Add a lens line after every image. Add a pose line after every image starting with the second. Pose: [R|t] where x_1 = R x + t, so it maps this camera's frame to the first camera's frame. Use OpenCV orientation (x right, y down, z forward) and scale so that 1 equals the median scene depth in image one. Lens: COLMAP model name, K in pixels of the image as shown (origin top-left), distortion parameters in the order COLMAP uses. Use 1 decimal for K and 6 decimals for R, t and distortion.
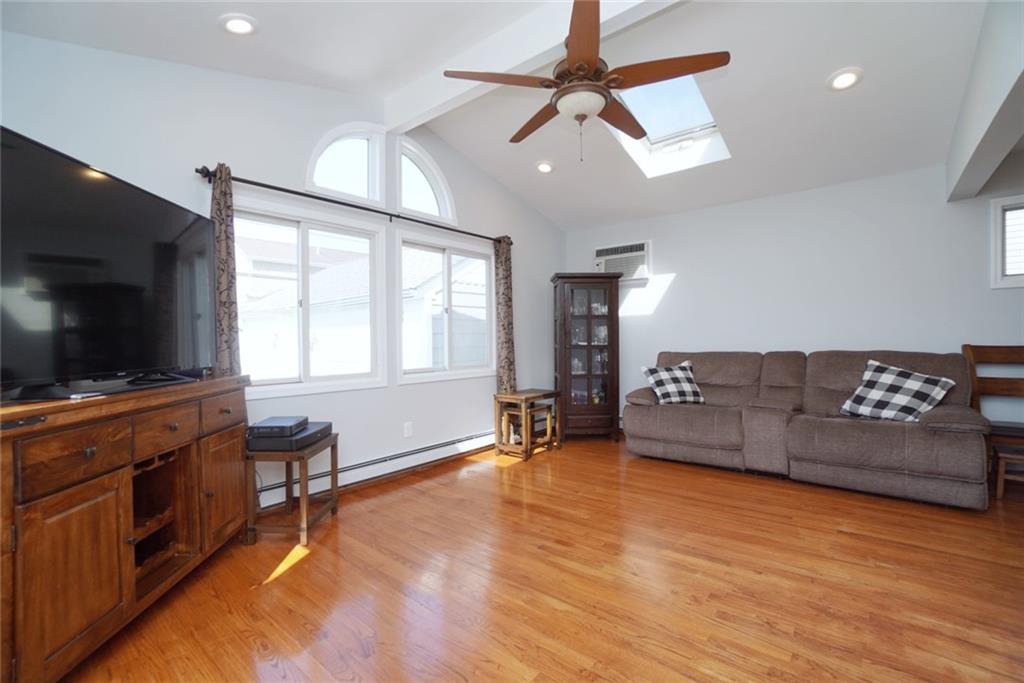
lens RADIAL K [[454.4, 0, 502.8], [0, 454.4, 346.0], [0, 0, 1]] dist [-0.056047, 0.018577]
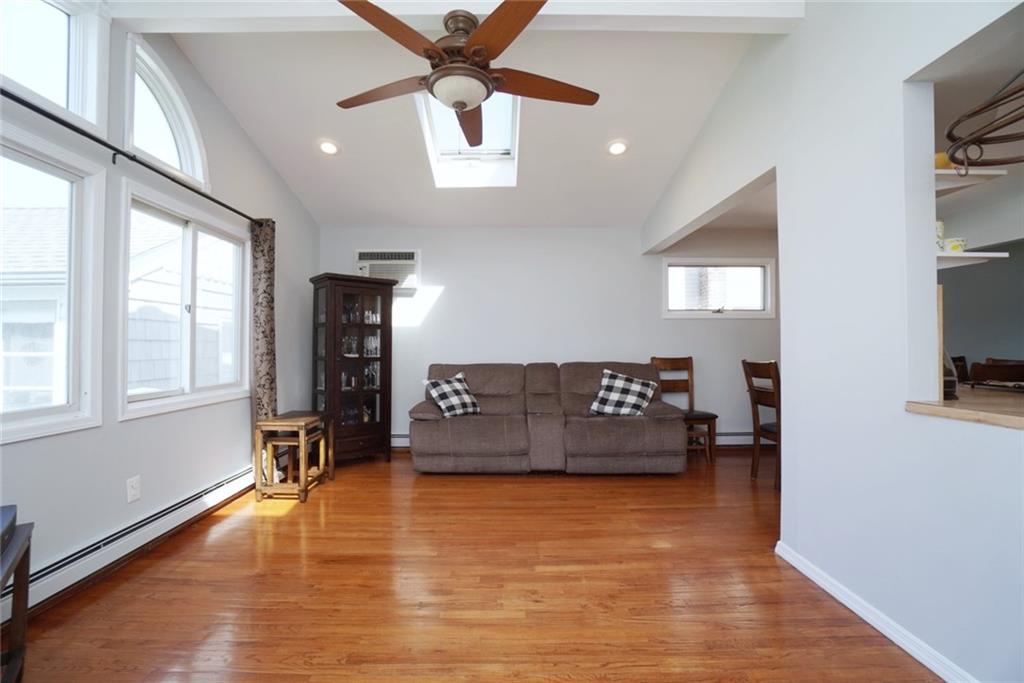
lens RADIAL K [[454.4, 0, 506.5], [0, 454.4, 342.9], [0, 0, 1]] dist [-0.056047, 0.018577]
pose [[0.759714, 0.019045, 0.649978, -0.228884], [-0.000242, 0.999579, -0.029007, -0.005961], [-0.650257, 0.021880, 0.759399, 0.186044]]
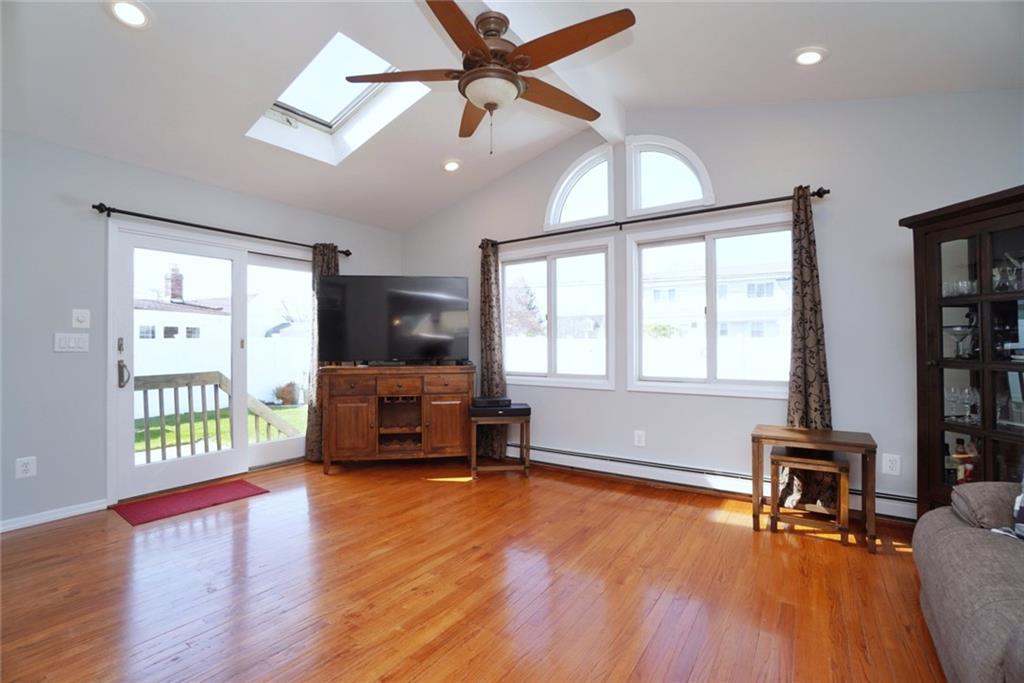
lens RADIAL K [[454.4, 0, 501.2], [0, 454.4, 345.2], [0, 0, 1]] dist [-0.056047, 0.018577]
pose [[0.083697, 0.010258, -0.996438, 0.769089], [-0.013939, 0.999861, 0.009122, -0.020291], [0.996394, 0.013126, 0.083829, 0.662793]]
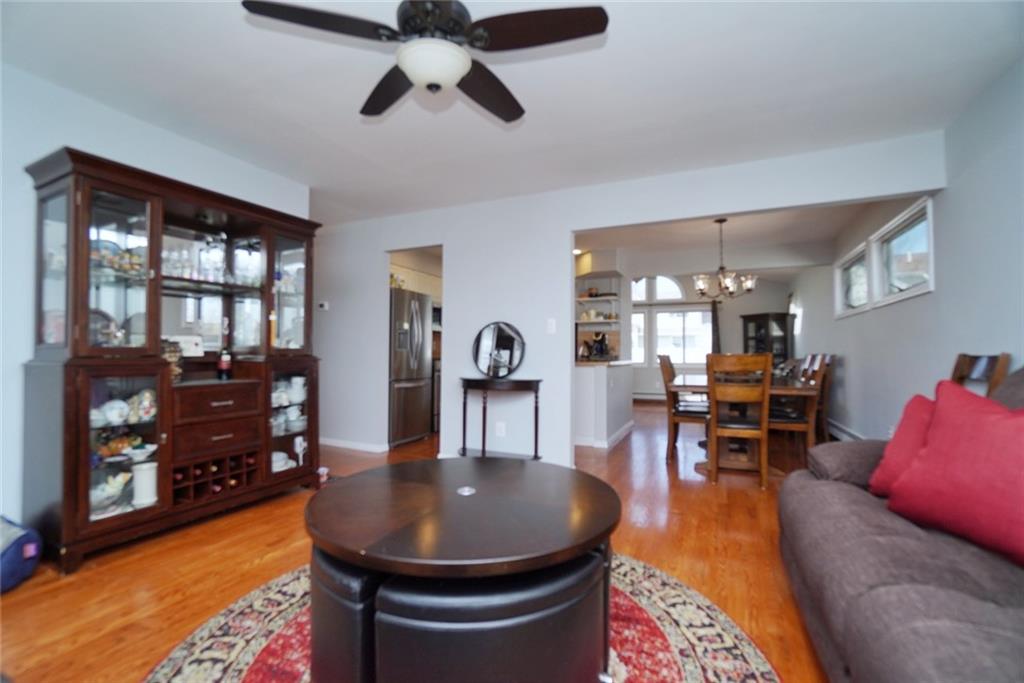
lens RADIAL K [[454.4, 0, 505.5], [0, 454.4, 342.3], [0, 0, 1]] dist [-0.056047, 0.018577]
pose [[0.259508, -0.012844, -0.965656, 2.157296], [-0.025172, 0.999482, -0.020059, 0.013427], [0.965413, 0.029513, 0.259050, -0.523654]]
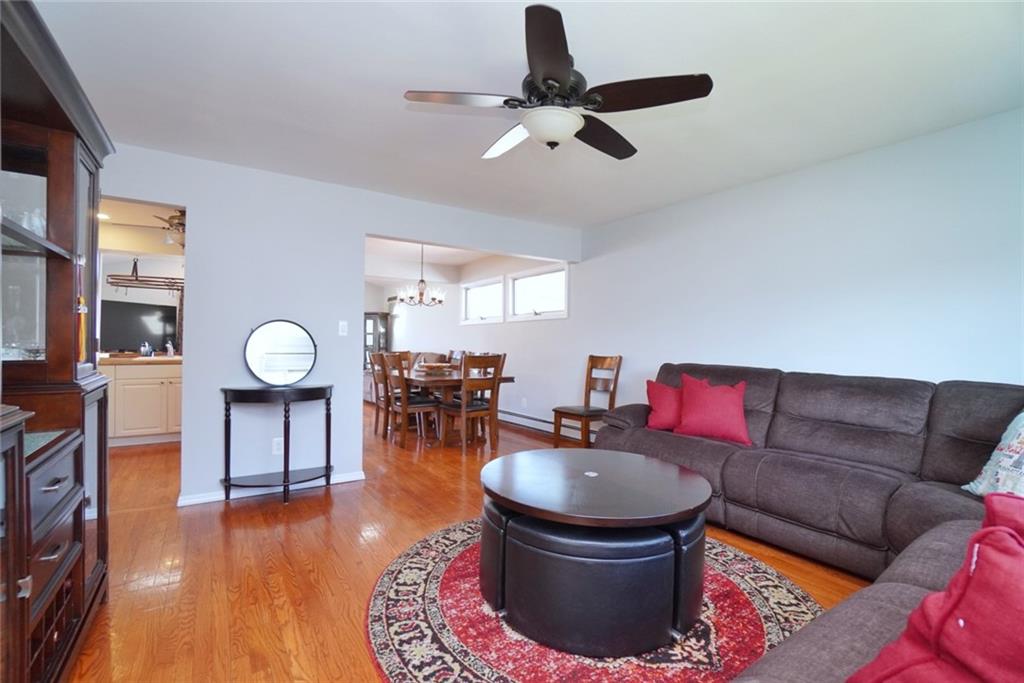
lens RADIAL K [[454.4, 0, 509.2], [0, 454.4, 341.2], [0, 0, 1]] dist [-0.056047, 0.018577]
pose [[0.964350, 0.020026, -0.263871, 1.786794], [-0.025361, 0.999537, -0.016826, -0.012716], [0.263412, 0.022918, 0.964411, -1.028156]]
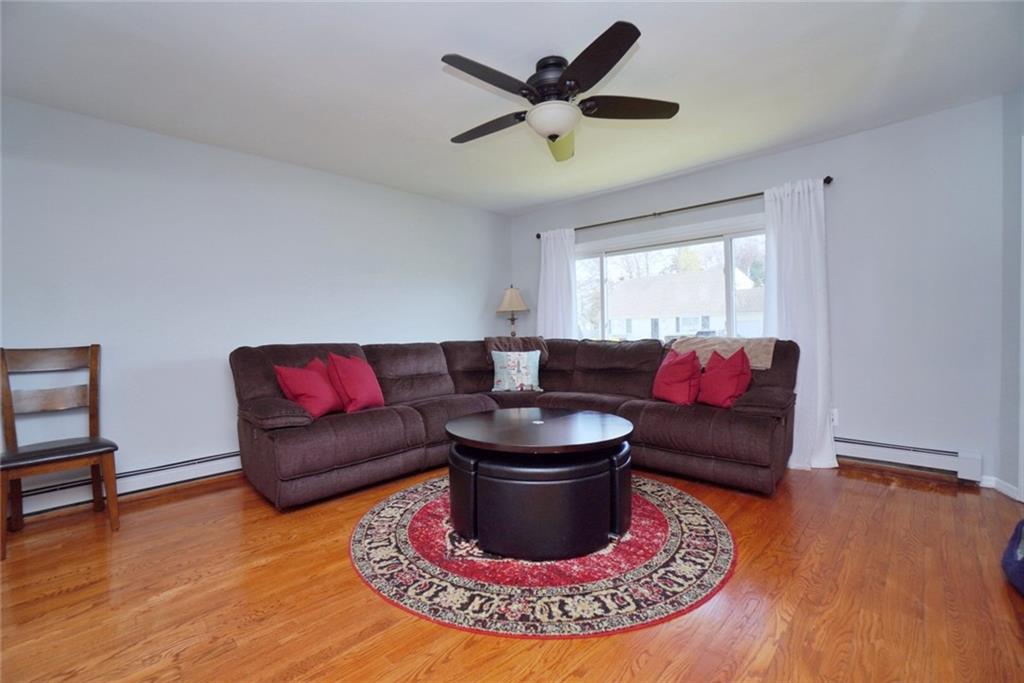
lens RADIAL K [[454.4, 0, 497.2], [0, 454.4, 336.1], [0, 0, 1]] dist [-0.056047, 0.018577]
pose [[0.065666, -0.002231, 0.997839, 1.046849], [0.037182, 0.999308, -0.000213, 0.010814], [-0.997149, 0.037116, 0.065704, -0.433700]]
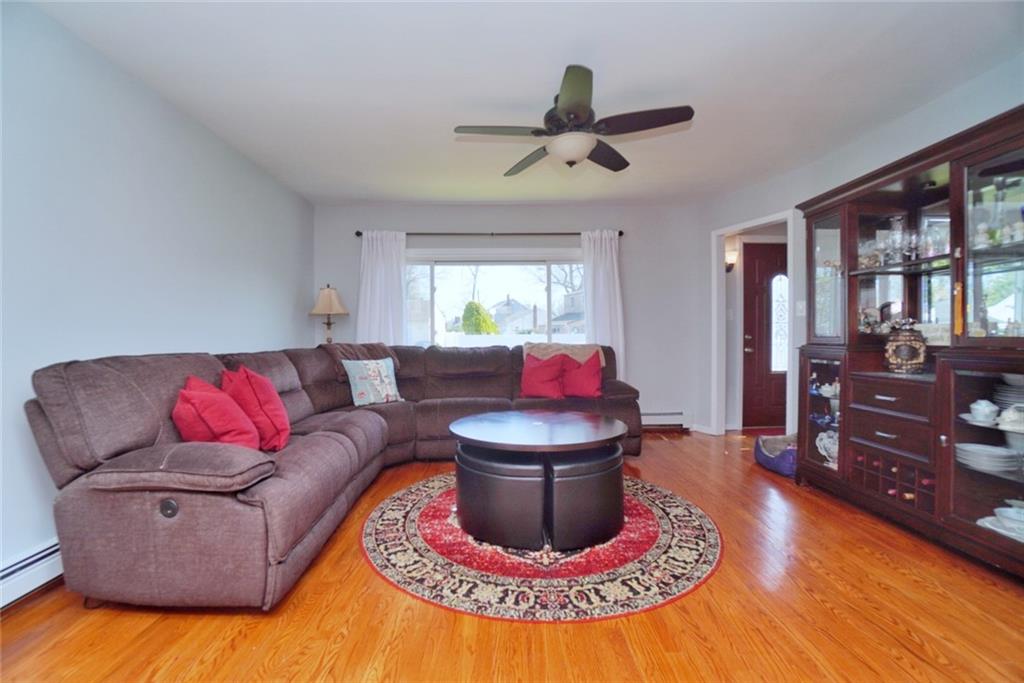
lens RADIAL K [[454.4, 0, 506.6], [0, 454.4, 339.2], [0, 0, 1]] dist [-0.056047, 0.018577]
pose [[-0.665236, 0.005542, 0.746613, 1.227246], [0.028038, 0.999453, 0.017563, -0.005659], [-0.746107, 0.032617, -0.665027, 0.072009]]
